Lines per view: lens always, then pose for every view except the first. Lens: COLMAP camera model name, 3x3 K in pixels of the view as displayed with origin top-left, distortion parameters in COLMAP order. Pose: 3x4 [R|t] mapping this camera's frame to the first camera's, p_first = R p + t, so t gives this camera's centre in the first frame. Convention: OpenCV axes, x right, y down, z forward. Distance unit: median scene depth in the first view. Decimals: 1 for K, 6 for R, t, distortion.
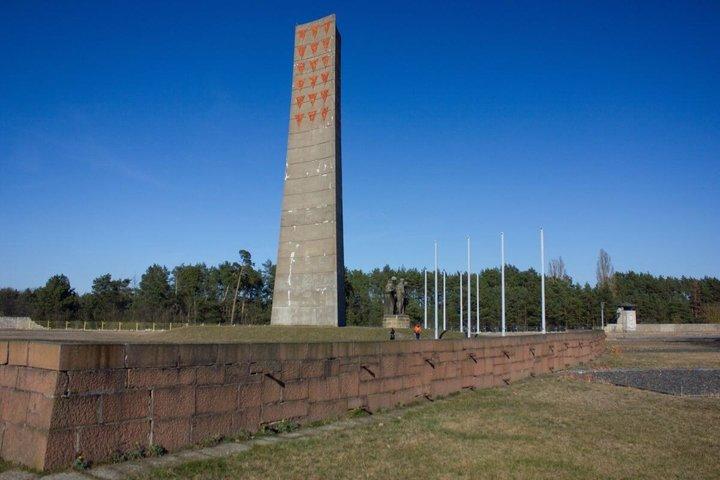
lens RADIAL K [[657.1, 0, 360.0], [0, 657.1, 240.0], [0, 0, 1]] dist [-0.207492, 0.229248]
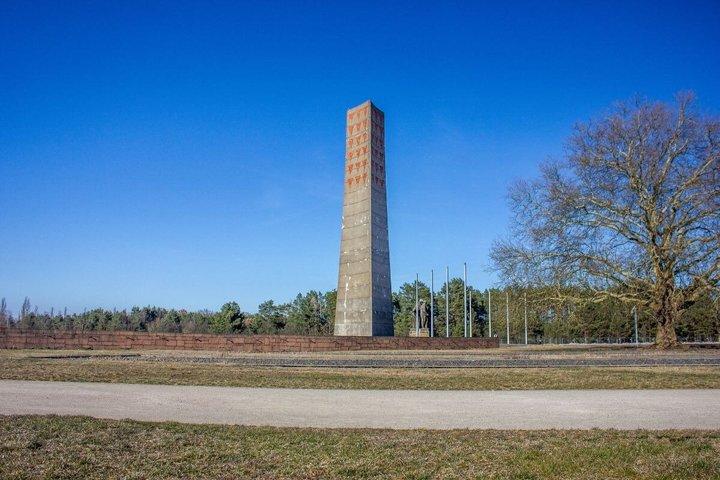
lens RADIAL K [[657.1, 0, 360.0], [0, 657.1, 240.0], [0, 0, 1]] dist [-0.207492, 0.229248]
pose [[0.945317, -0.055629, -0.321375, 0.351724], [0.047219, 0.998309, -0.033910, -0.021944], [0.322718, 0.016881, 0.946345, -0.259683]]
